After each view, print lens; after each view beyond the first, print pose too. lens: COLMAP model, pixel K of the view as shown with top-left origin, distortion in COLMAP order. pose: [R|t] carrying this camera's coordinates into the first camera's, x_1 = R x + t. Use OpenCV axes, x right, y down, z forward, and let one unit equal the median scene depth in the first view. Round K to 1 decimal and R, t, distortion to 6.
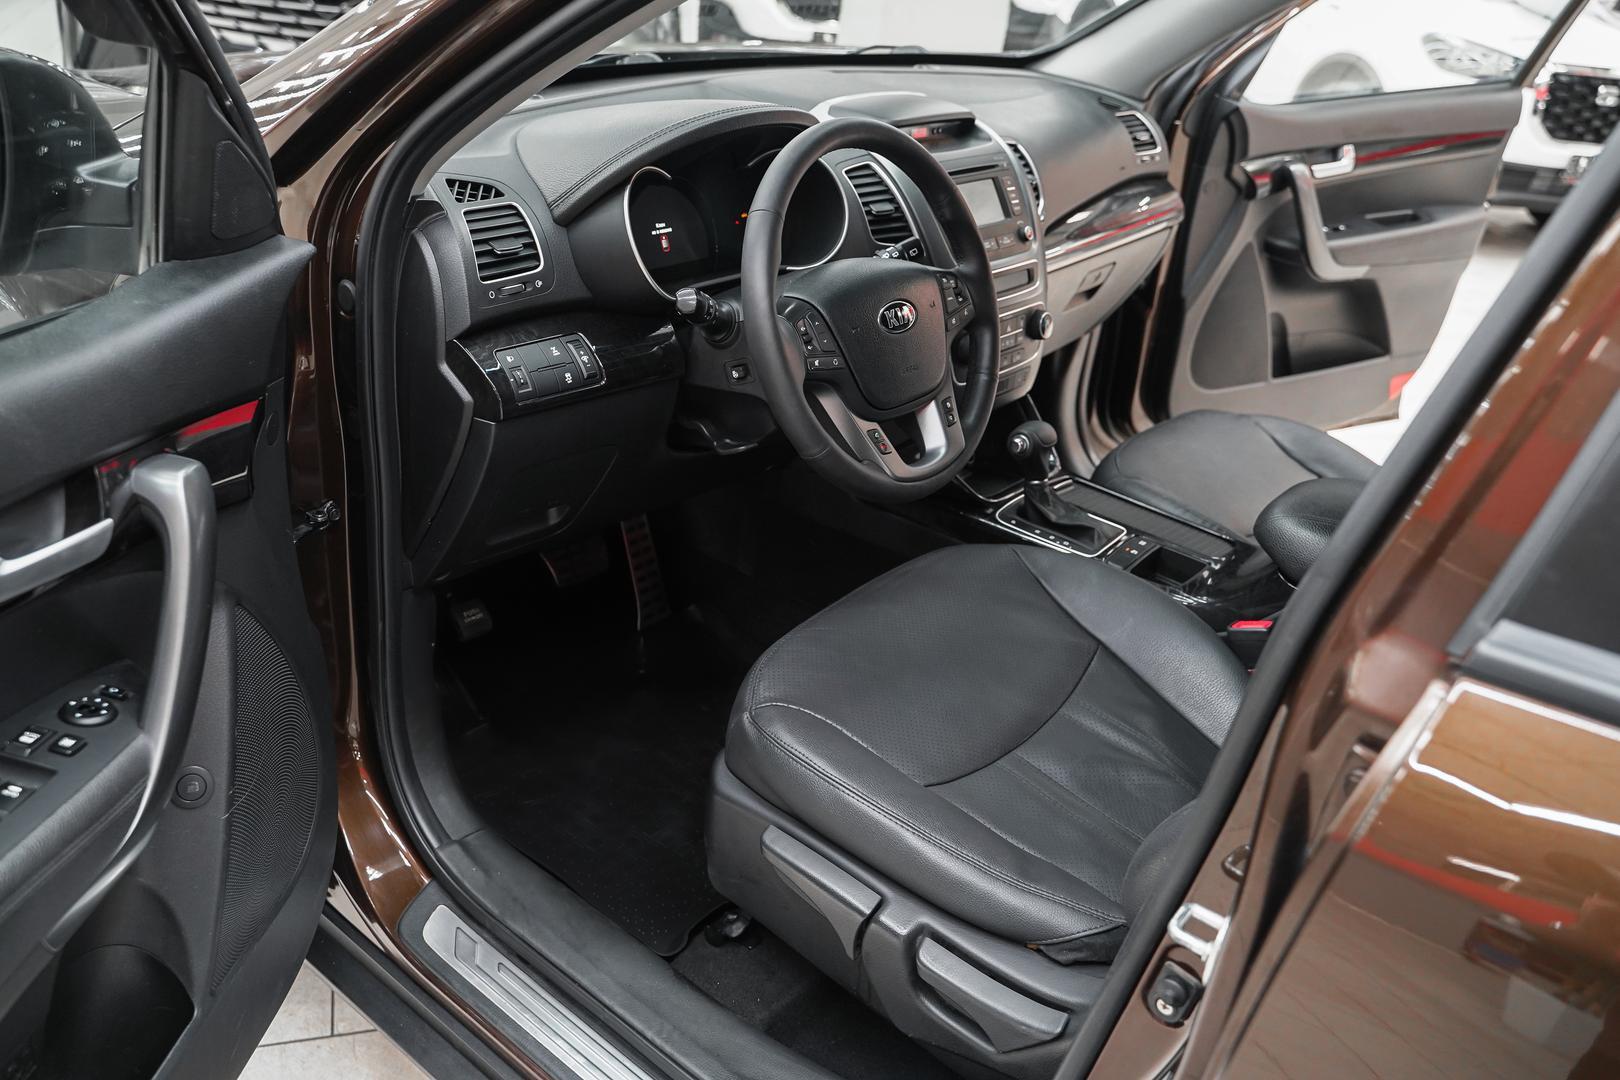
lens RADIAL K [[1311.1, 0, 815.6], [0, 1311.1, 535.2], [0, 0, 1]] dist [-0.006711, 0.012757]
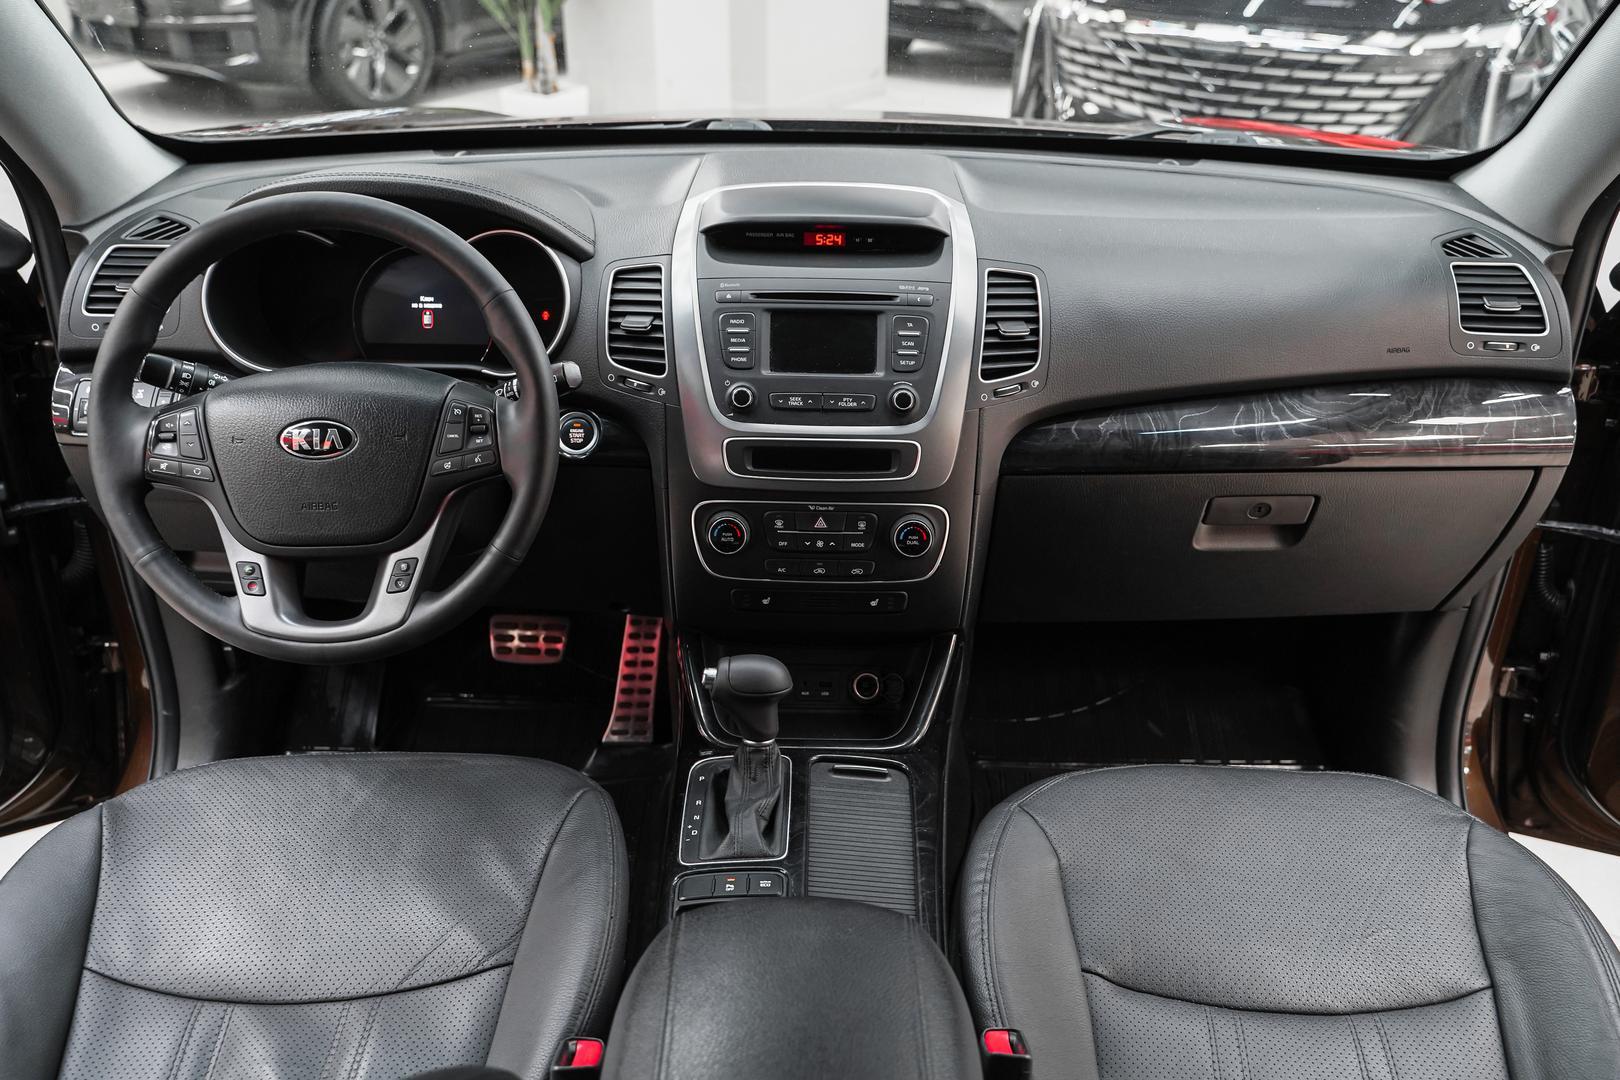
lens RADIAL K [[1347.6, 0, 810.0], [0, 1347.6, 540.0], [0, 0, 1]] dist [-0.002715, -0.008003]
pose [[0.613302, 0.270384, -0.742128, 0.765500], [-0.312833, 0.945898, 0.086096, -0.240010], [0.725256, 0.179359, 0.664706, 0.602479]]
